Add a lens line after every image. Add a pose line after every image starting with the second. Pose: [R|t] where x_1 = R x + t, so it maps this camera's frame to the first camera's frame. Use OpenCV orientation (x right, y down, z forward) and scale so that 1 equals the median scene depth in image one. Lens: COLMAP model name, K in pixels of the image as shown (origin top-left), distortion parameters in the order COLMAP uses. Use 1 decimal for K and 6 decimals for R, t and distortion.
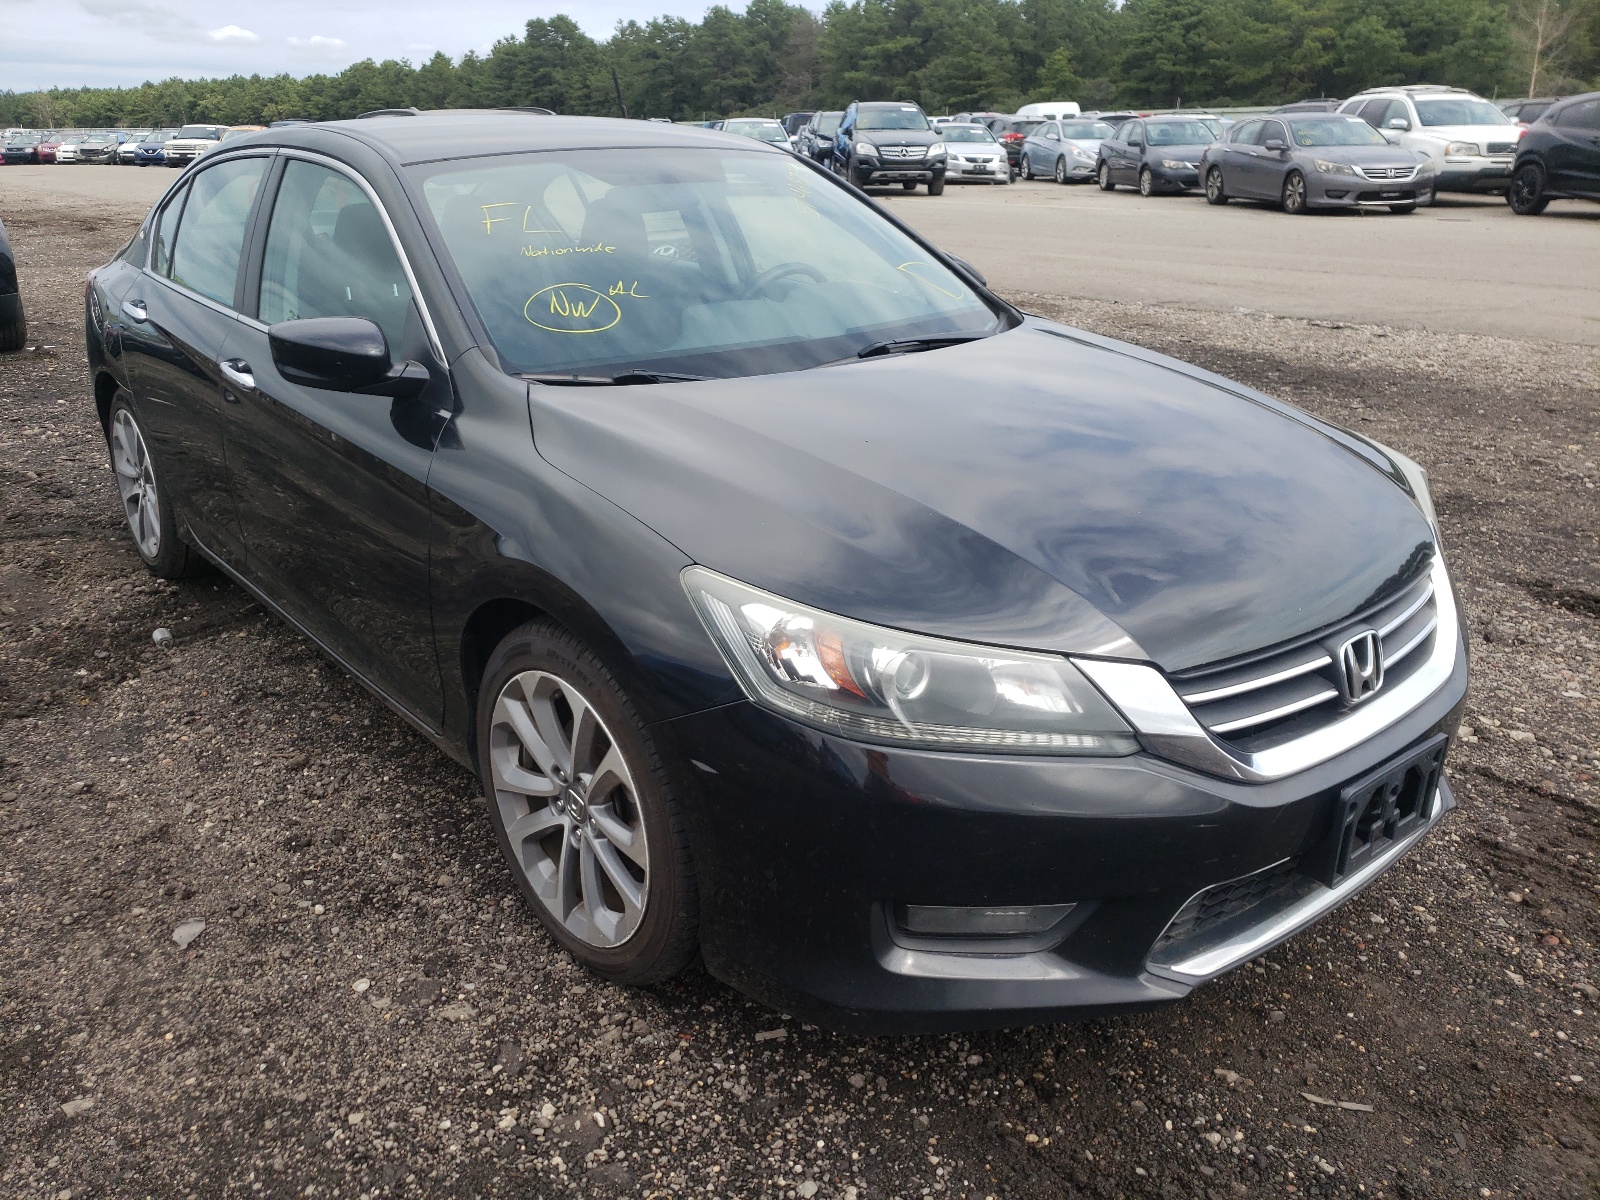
lens RADIAL K [[1209.1, 0, 798.8], [0, 1209.1, 599.2], [0, 0, 1]] dist [0.029998, 0.005582]
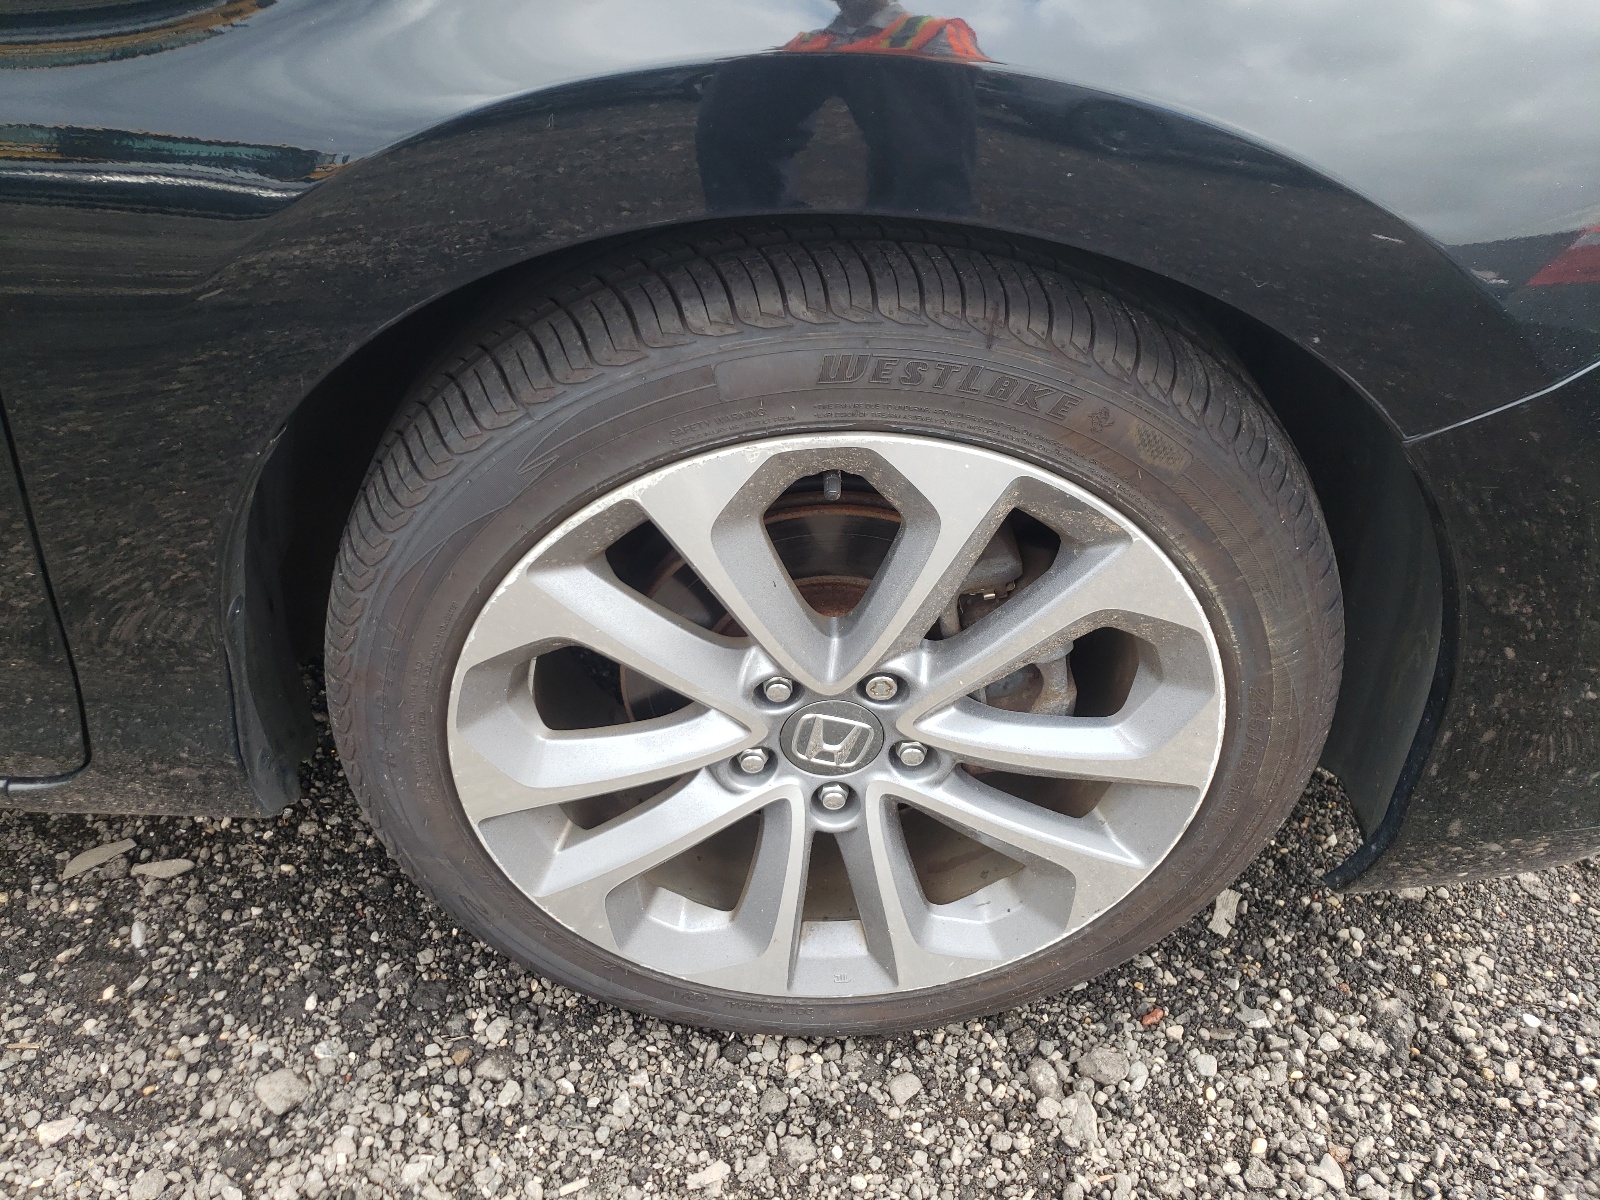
lens RADIAL K [[1209.1, 0, 799.8], [0, 1209.1, 596.1], [0, 0, 1]] dist [0.029998, 0.005582]
pose [[0.682678, -0.443588, 0.580672, -0.408578], [0.234600, 0.885642, 0.400750, -0.023958], [-0.692036, -0.137358, 0.708674, 0.782951]]
